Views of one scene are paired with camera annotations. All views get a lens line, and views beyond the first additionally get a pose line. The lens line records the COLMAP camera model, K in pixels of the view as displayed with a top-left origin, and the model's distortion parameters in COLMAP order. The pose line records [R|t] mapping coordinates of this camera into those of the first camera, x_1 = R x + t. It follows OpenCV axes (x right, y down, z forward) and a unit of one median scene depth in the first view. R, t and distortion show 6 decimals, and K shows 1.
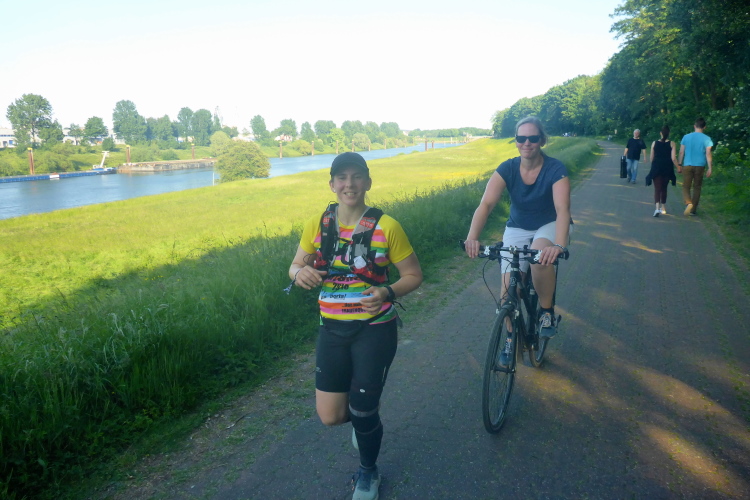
lens RADIAL K [[629.2, 0, 375.1], [0, 629.2, 236.3], [0, 0, 1]] dist [-0.009066, -0.005794]
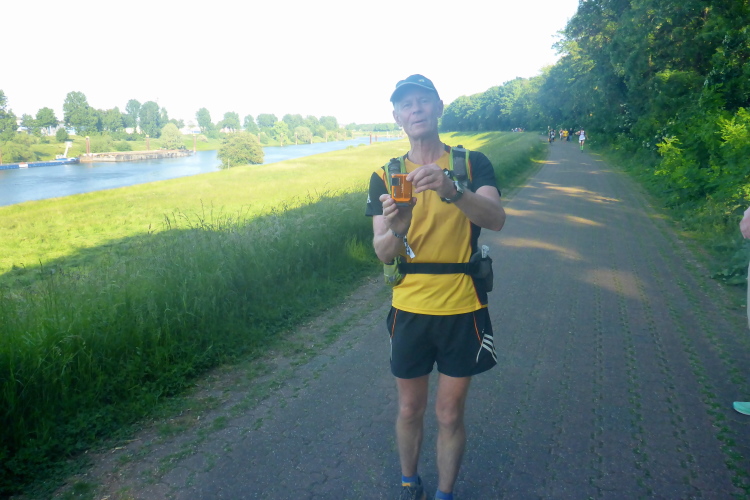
lens RADIAL K [[629.2, 0, 375.1], [0, 629.2, 236.3], [0, 0, 1]] dist [-0.009066, -0.005794]
pose [[0.994452, -0.007789, 0.104906, -0.031060], [0.006784, 0.999928, 0.009941, 0.010835], [-0.104976, -0.009174, 0.994432, -0.065931]]
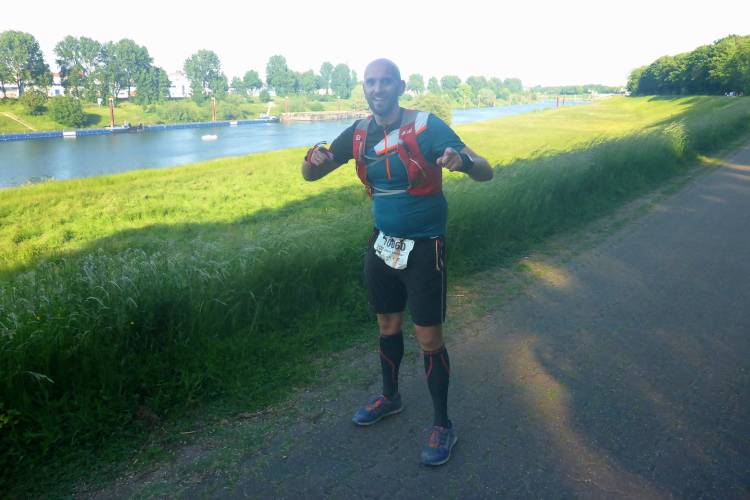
lens RADIAL K [[629.2, 0, 375.1], [0, 629.2, 236.3], [0, 0, 1]] dist [-0.009066, -0.005794]
pose [[0.984403, 0.053584, -0.167568, -0.035994], [-0.041924, 0.996497, 0.072367, 0.012600], [0.170859, -0.064213, 0.983201, -0.076312]]
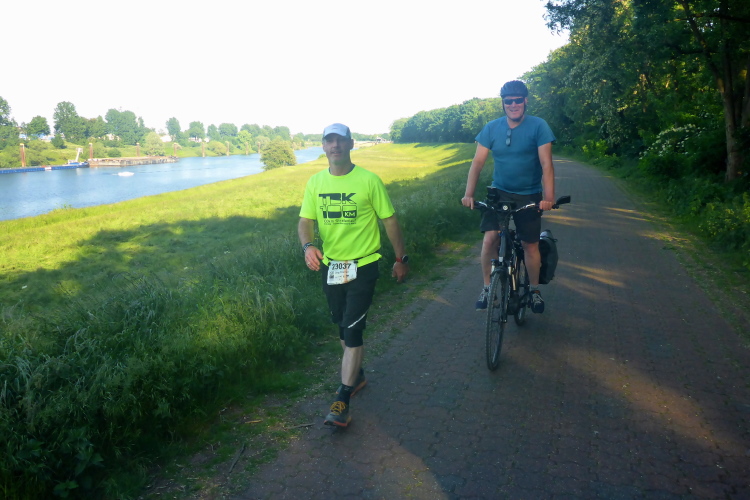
lens RADIAL K [[629.2, 0, 375.1], [0, 629.2, 236.3], [0, 0, 1]] dist [-0.009066, -0.005794]
pose [[0.980435, -0.008810, 0.196644, -0.103745], [0.010047, 0.999936, -0.005294, 0.031457], [-0.196585, 0.007167, 0.980461, -0.191807]]
